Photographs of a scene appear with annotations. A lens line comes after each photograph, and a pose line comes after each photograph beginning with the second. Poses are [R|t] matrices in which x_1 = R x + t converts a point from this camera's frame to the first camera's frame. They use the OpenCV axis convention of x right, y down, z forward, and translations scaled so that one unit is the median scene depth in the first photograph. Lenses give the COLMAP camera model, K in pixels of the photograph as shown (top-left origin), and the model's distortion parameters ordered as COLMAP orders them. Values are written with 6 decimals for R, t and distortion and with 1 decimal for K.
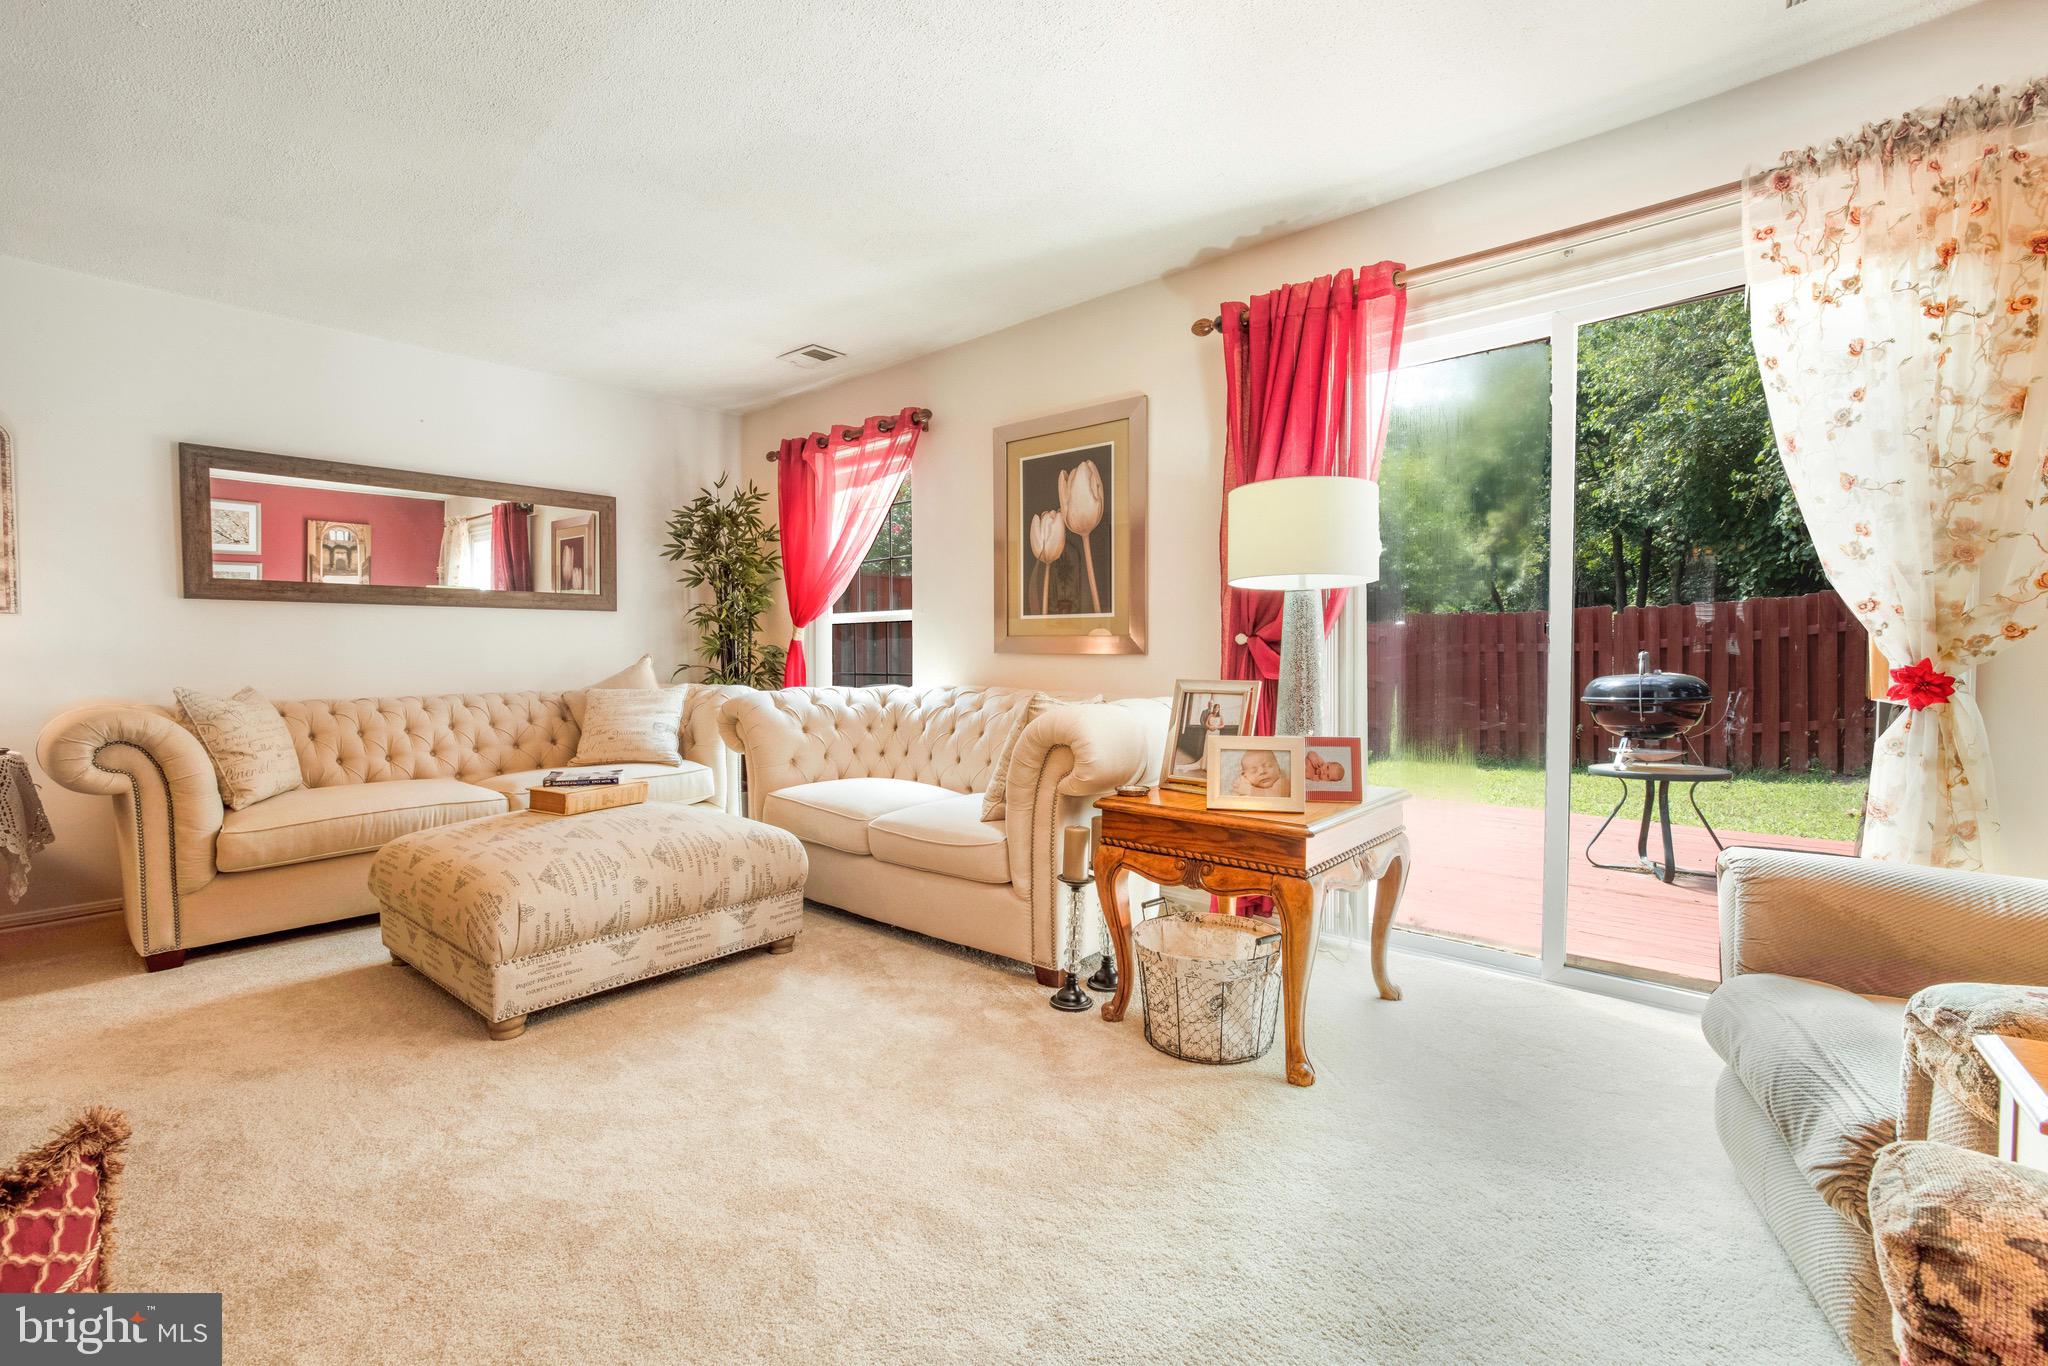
lens RADIAL K [[879.6, 0, 1003.9], [0, 879.6, 679.8], [0, 0, 1]] dist [-0.003345, 0.002940]
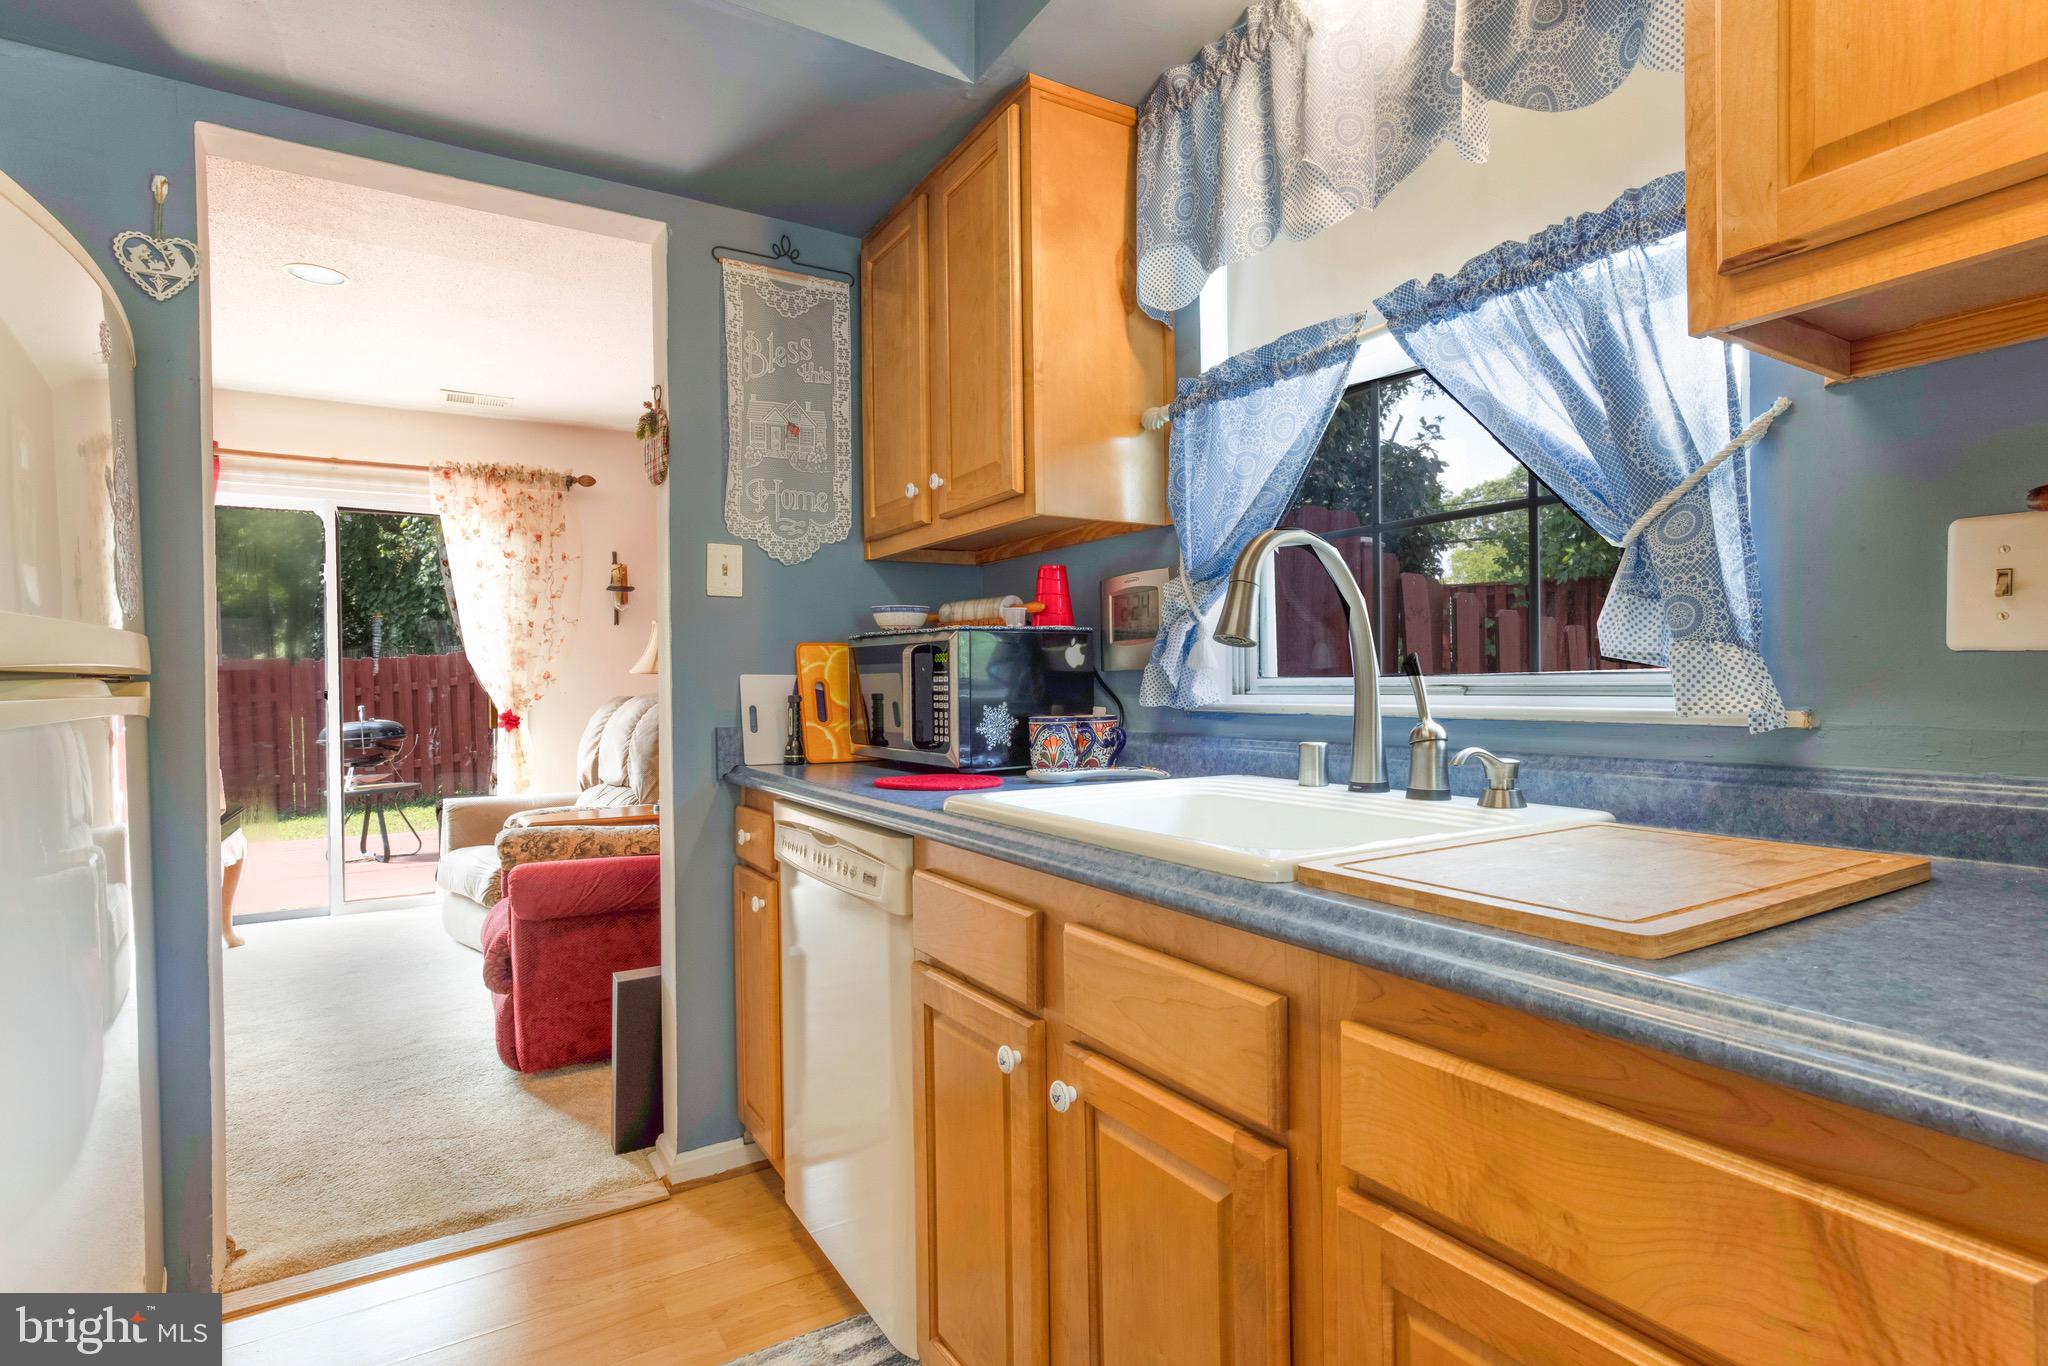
lens RADIAL K [[1018.7, 0, 1040.2], [0, 1018.7, 683.0], [0, 0, 1]] dist [-0.018562, 0.002543]
pose [[0.291641, -0.002861, 0.956523, -0.970015], [0.046090, 0.998876, -0.011065, 0.000481], [-0.955417, 0.047313, 0.291446, -0.986753]]
